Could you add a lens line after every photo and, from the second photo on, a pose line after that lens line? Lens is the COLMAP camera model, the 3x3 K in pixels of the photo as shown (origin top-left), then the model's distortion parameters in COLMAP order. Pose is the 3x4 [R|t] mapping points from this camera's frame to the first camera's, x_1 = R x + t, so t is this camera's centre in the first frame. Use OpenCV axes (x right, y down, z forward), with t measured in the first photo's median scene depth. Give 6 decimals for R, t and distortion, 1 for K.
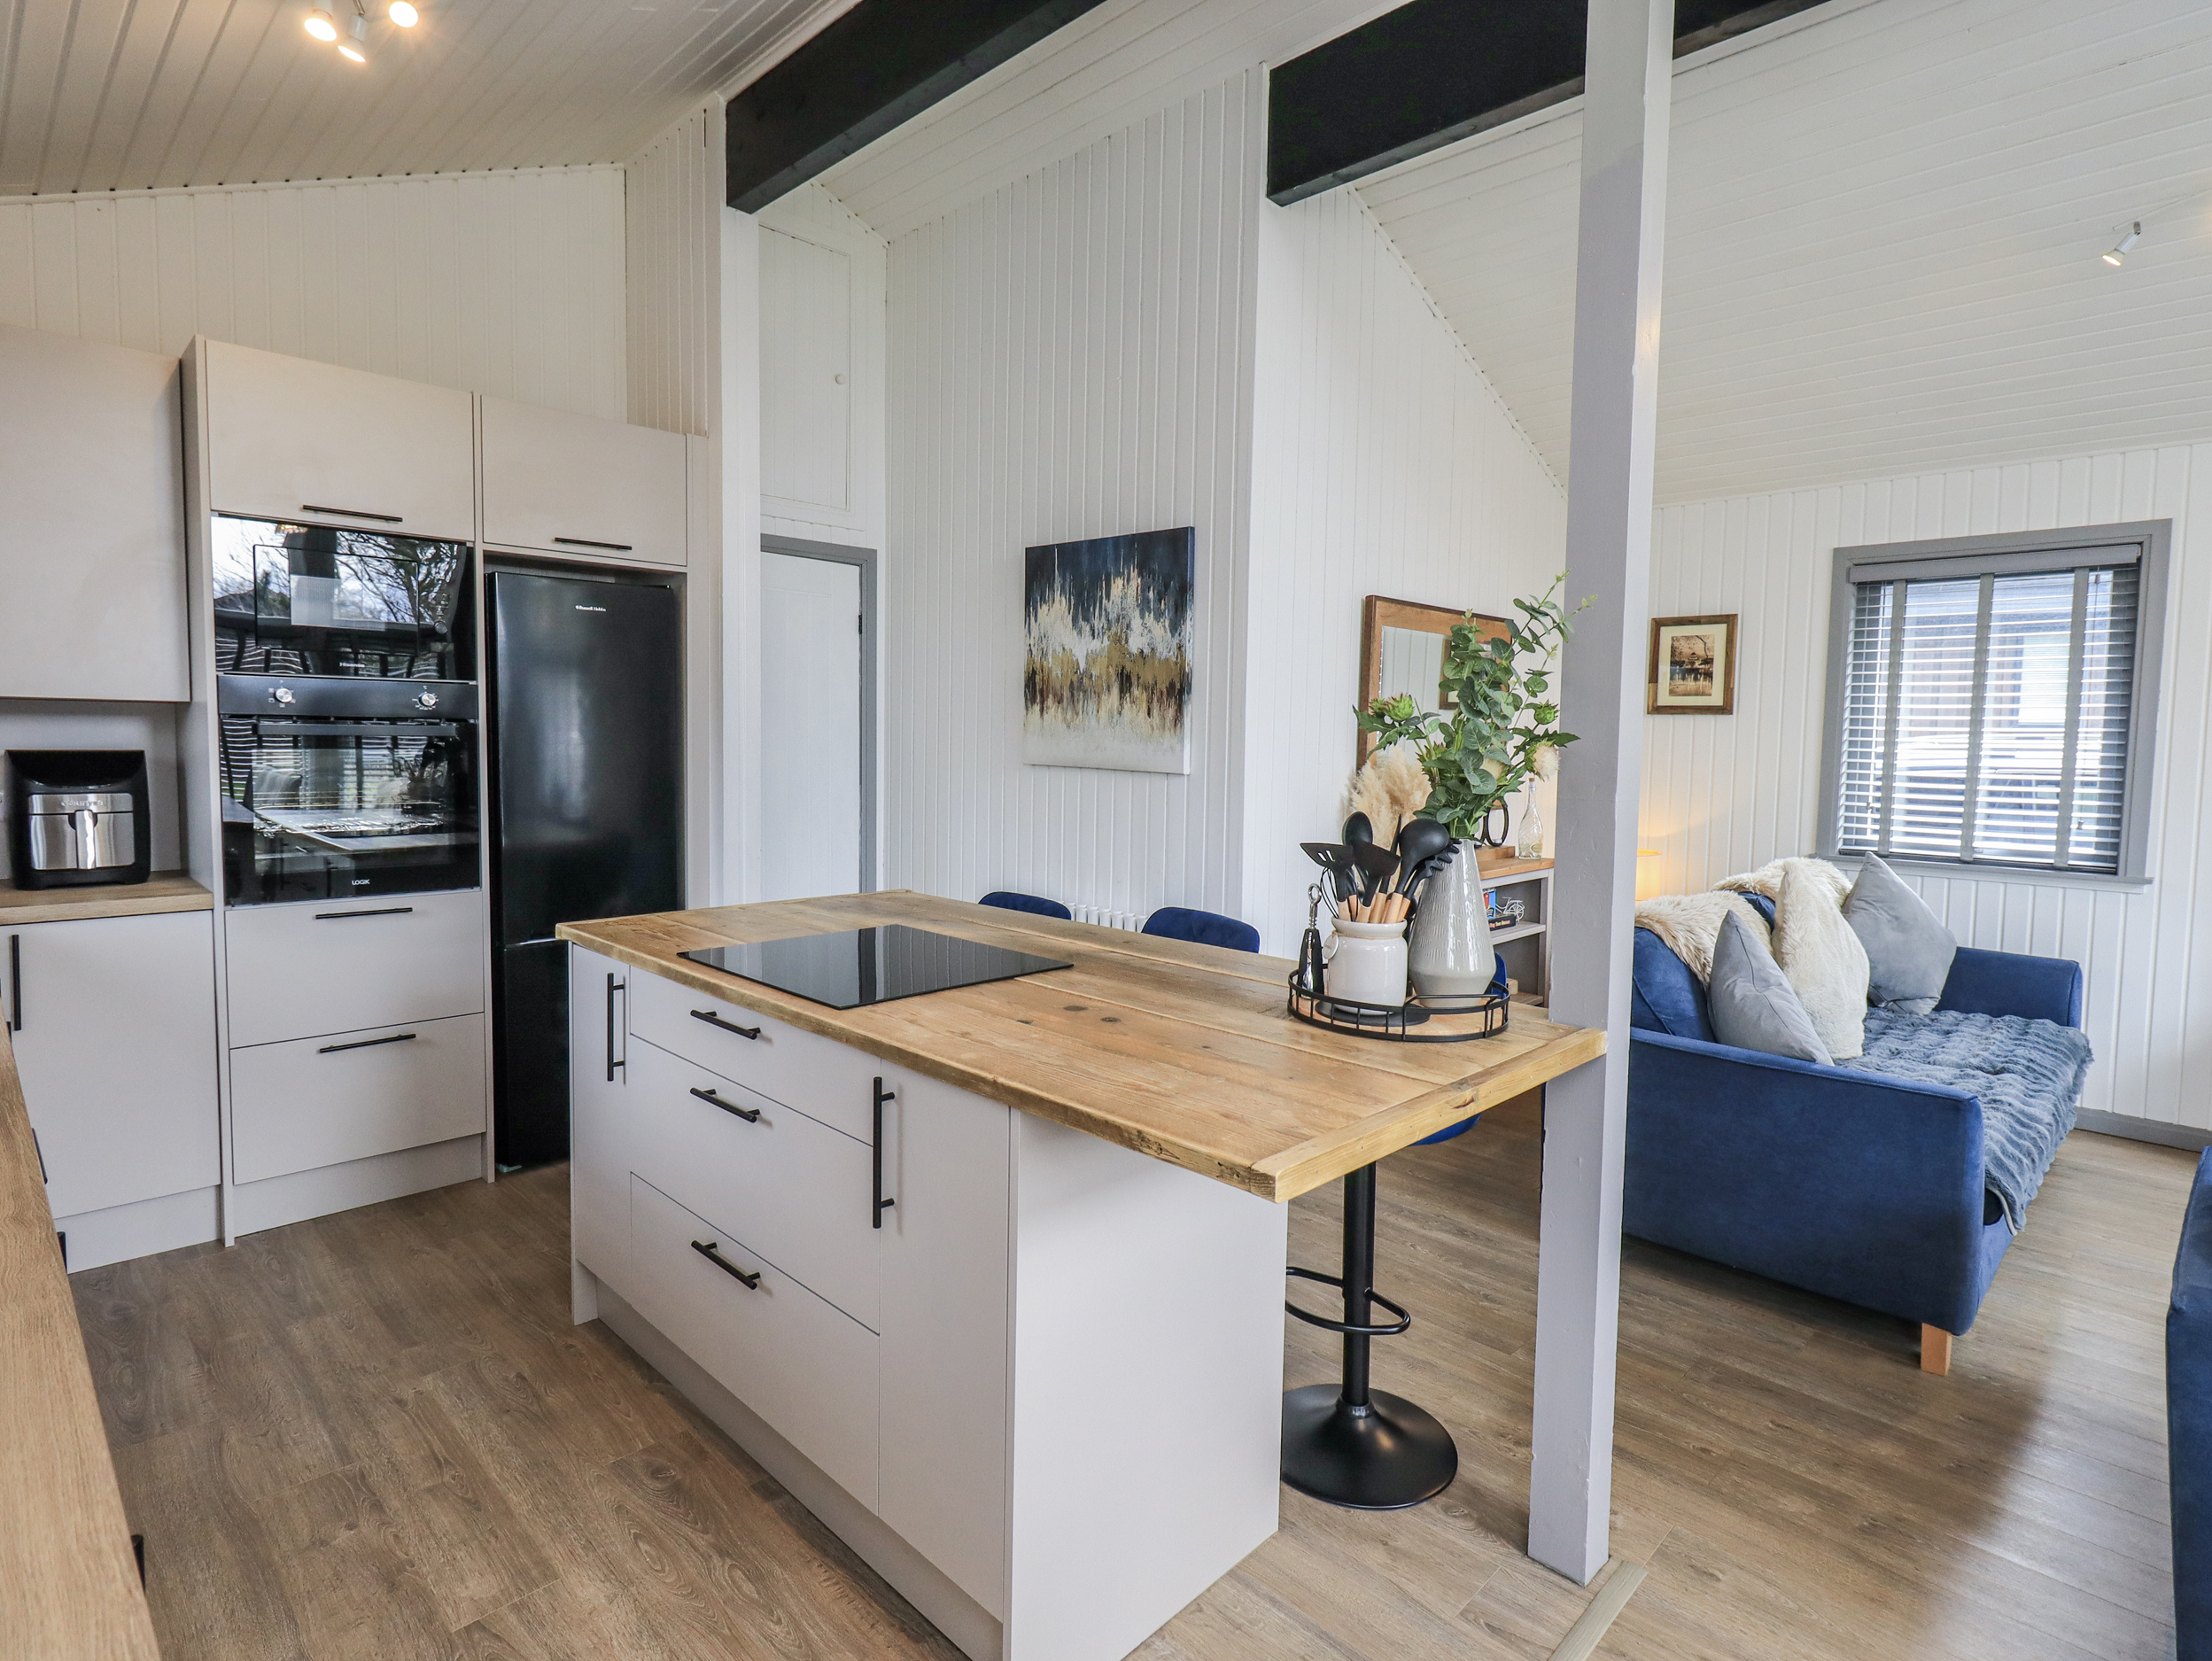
lens RADIAL K [[1156.6, 0, 1107.9], [0, 1156.6, 791.9], [0, 0, 1]] dist [0.003149, -0.000384]
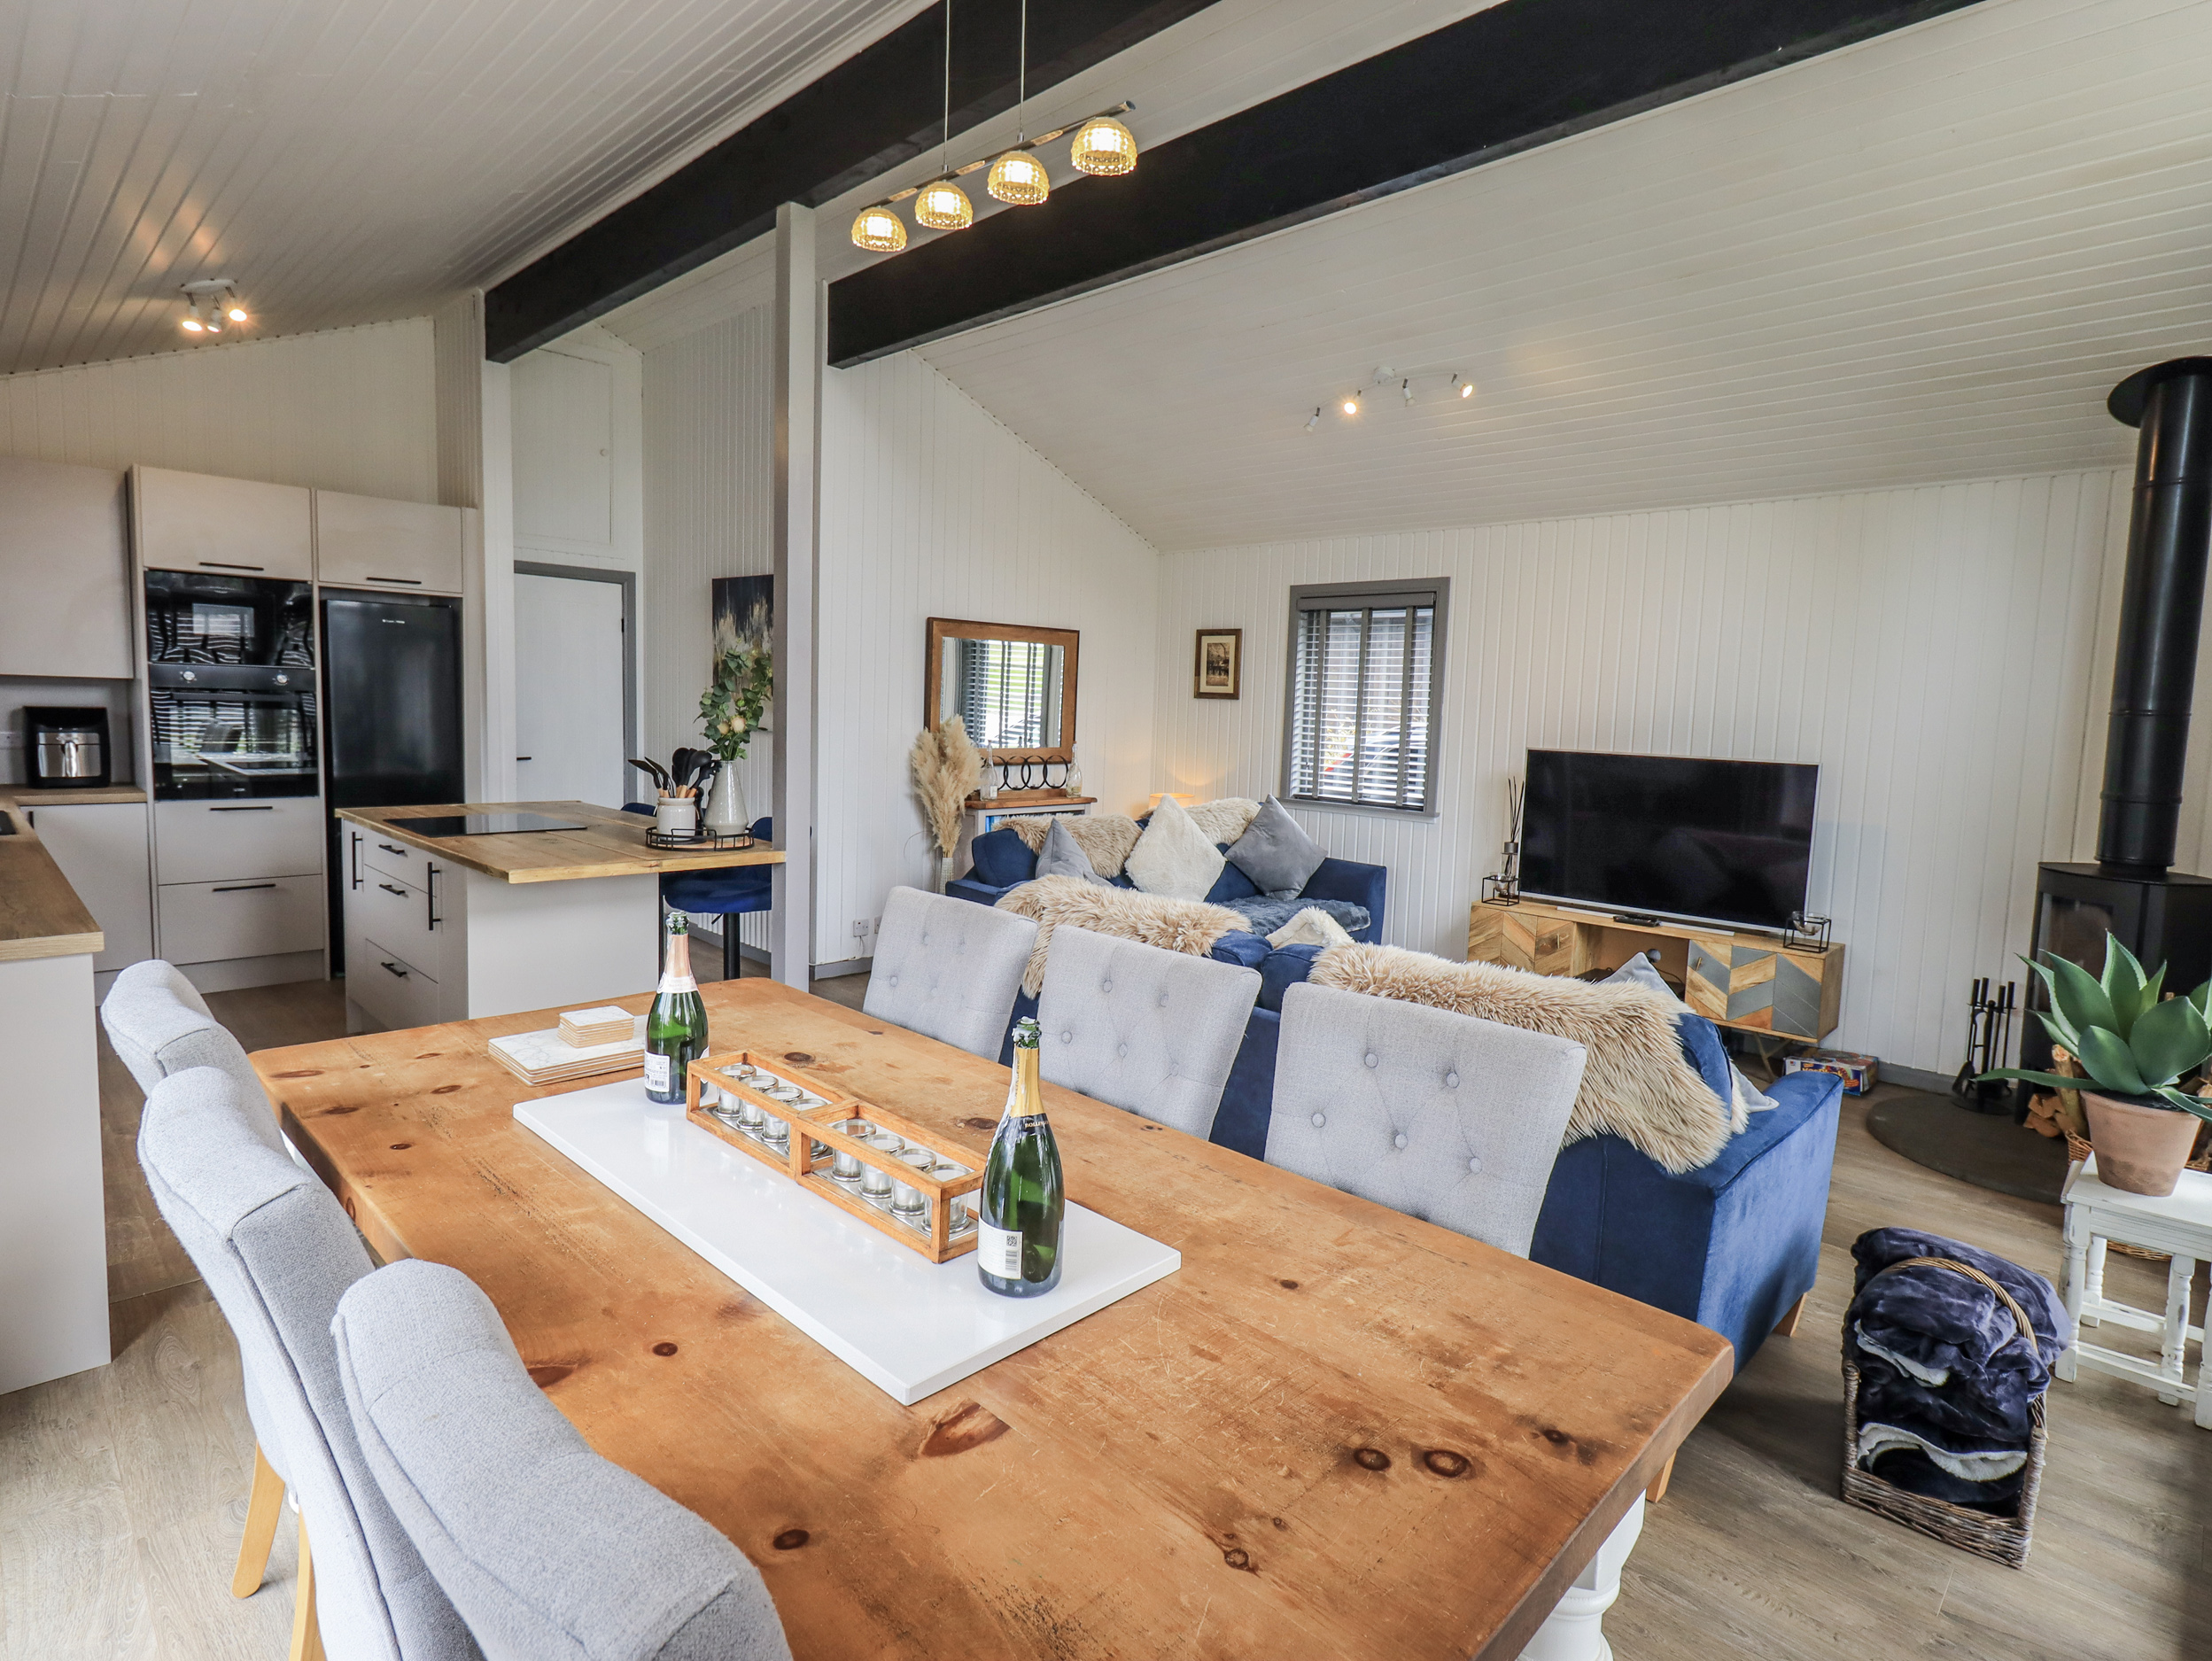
lens RADIAL K [[1156.6, 0, 1107.9], [0, 1156.6, 791.9], [0, 0, 1]] dist [0.003149, -0.000384]
pose [[0.999853, 0.015887, 0.006472, 0.502395], [-0.016052, 0.999525, 0.026289, 0.015571], [-0.006051, -0.026389, 0.999633, -0.567855]]
